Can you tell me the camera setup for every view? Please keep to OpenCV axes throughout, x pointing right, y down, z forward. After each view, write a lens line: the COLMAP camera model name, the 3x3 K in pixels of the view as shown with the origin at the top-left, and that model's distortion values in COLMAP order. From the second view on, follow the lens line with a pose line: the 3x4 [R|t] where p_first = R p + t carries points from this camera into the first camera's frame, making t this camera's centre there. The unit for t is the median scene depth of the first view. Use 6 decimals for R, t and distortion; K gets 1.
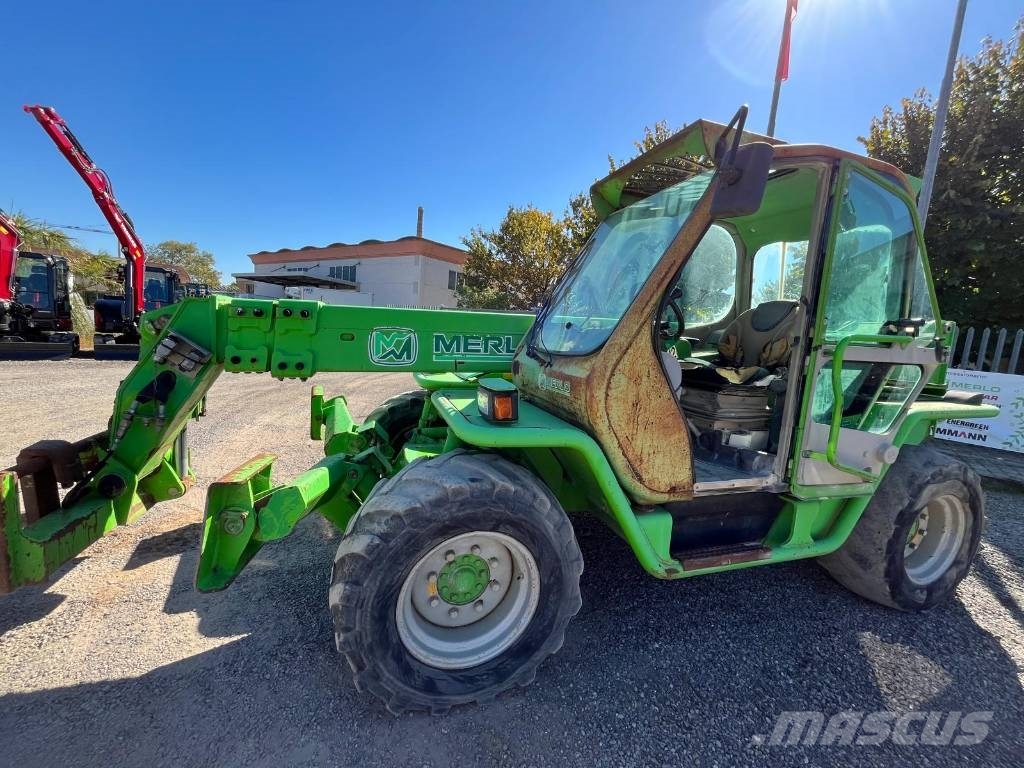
lens RADIAL K [[415.0, 0, 512.0], [0, 415.0, 387.2], [0, 0, 1]] dist [-0.003584, 0.000056]
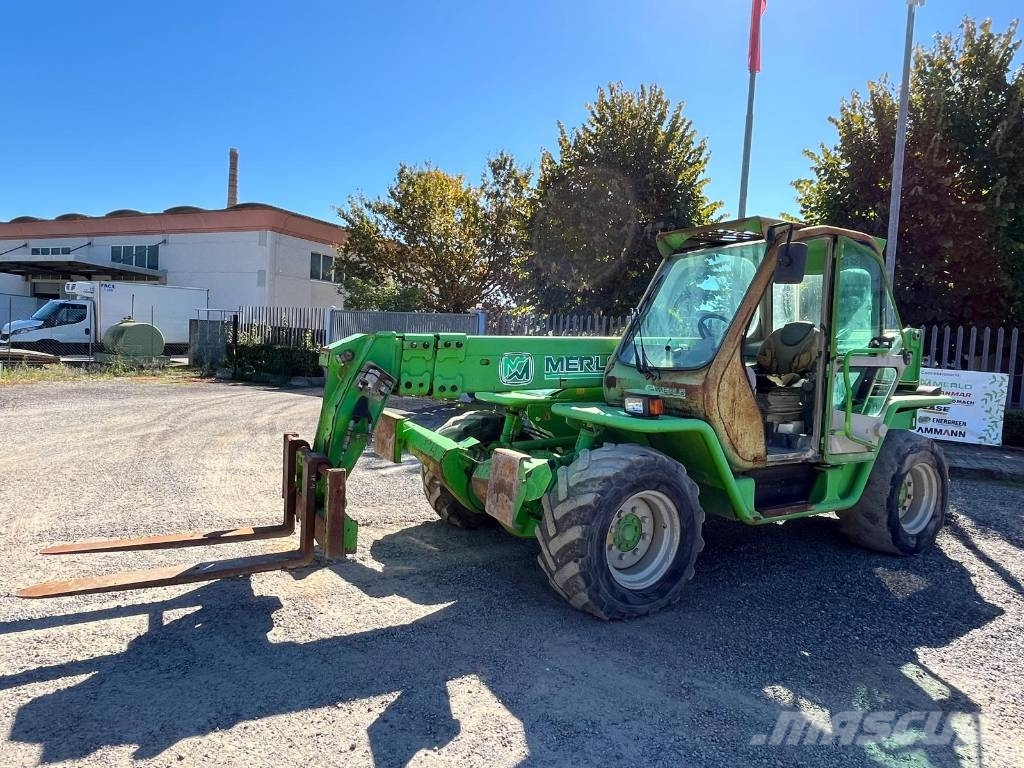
lens RADIAL K [[623.4, 0, 511.5], [0, 623.4, 384.6], [0, 0, 1]] dist [-0.000472, -0.003425]
pose [[0.978406, -0.043542, 0.202056, -0.680832], [0.054509, 0.997309, -0.049029, 0.035530], [-0.199377, 0.058984, 0.978146, -0.762426]]
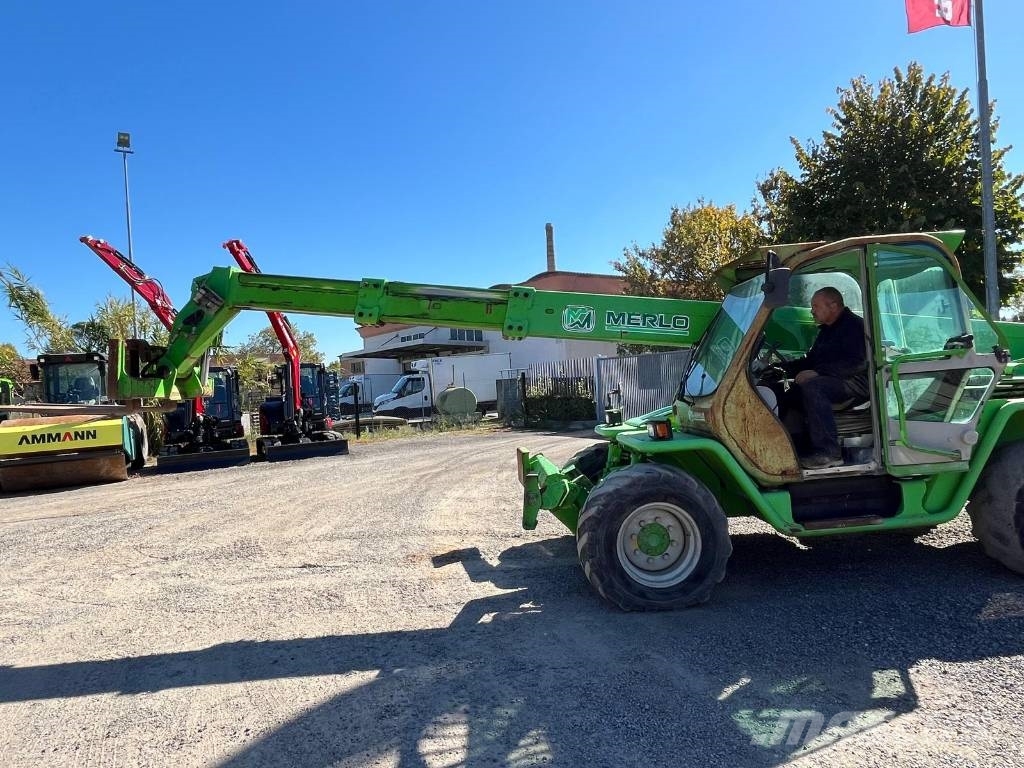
lens RADIAL K [[623.4, 0, 511.7], [0, 623.4, 382.6], [0, 0, 1]] dist [-0.000472, -0.003425]
pose [[0.945682, -0.136177, -0.295198, 0.125216], [0.093526, 0.983614, -0.154134, 0.138542], [0.311350, 0.118153, 0.942922, -1.177287]]
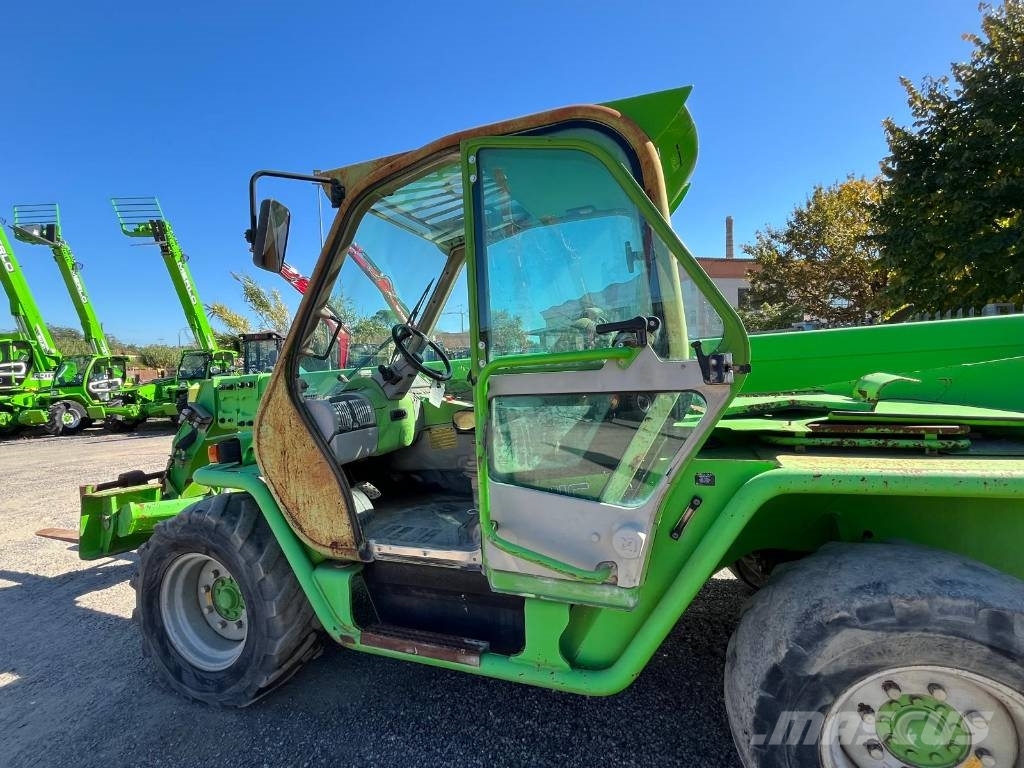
lens RADIAL K [[483.9, 0, 507.0], [0, 483.9, 386.5], [0, 0, 1]] dist [-0.000040, -0.001493]
pose [[0.774339, -0.076578, -0.628120, 1.089509], [0.010847, 0.994111, -0.107827, 0.009443], [0.632678, 0.076681, 0.770609, 0.288827]]
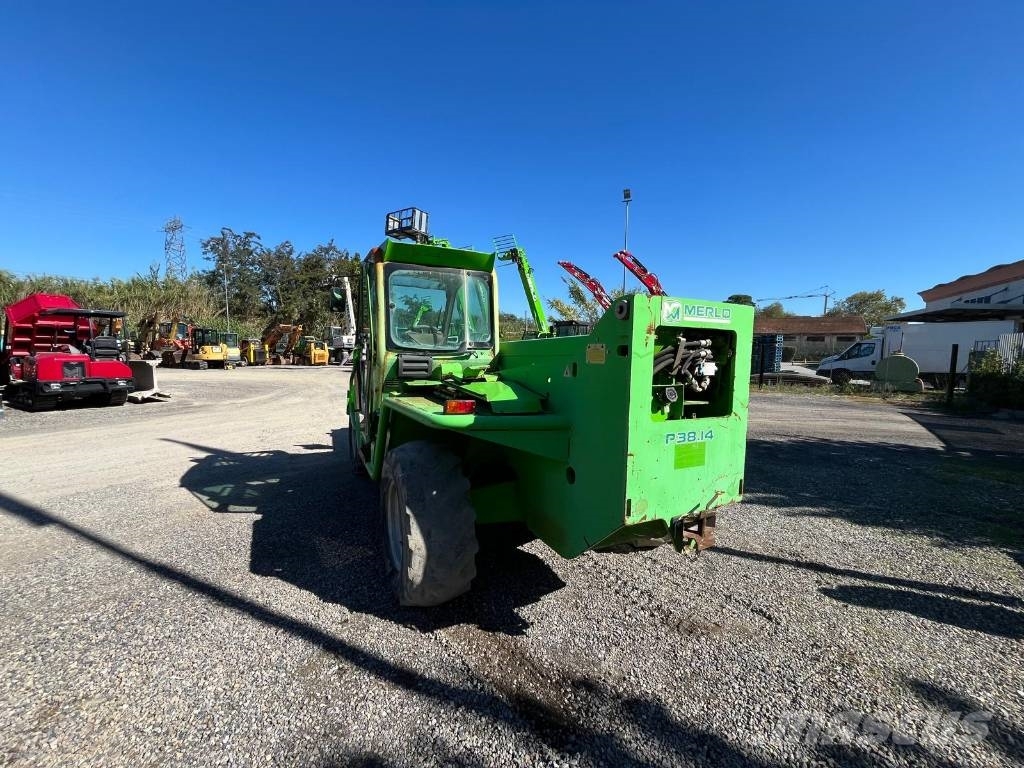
lens RADIAL K [[415.0, 0, 505.8], [0, 415.0, 386.8], [0, 0, 1]] dist [-0.003584, 0.000056]
pose [[0.133717, 0.020348, -0.990811, 2.295667], [-0.141358, 0.989958, 0.001253, -0.035012], [0.980886, 0.139892, 0.135250, 1.174471]]
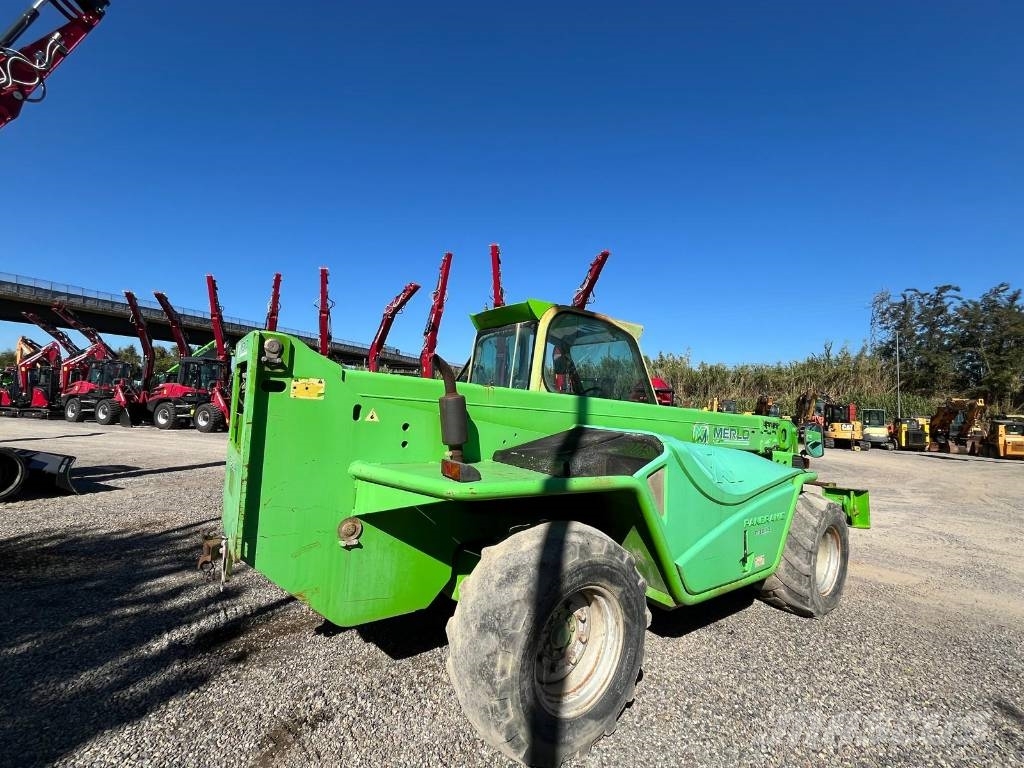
lens RADIAL K [[456.8, 0, 518.7], [0, 456.8, 380.3], [0, 0, 1]] dist [0.000270, -0.001134]
pose [[-0.946140, -0.134158, -0.294654, 1.257180], [-0.156121, 0.986357, 0.052211, -0.321728], [0.283630, 0.095400, -0.954177, 2.777470]]
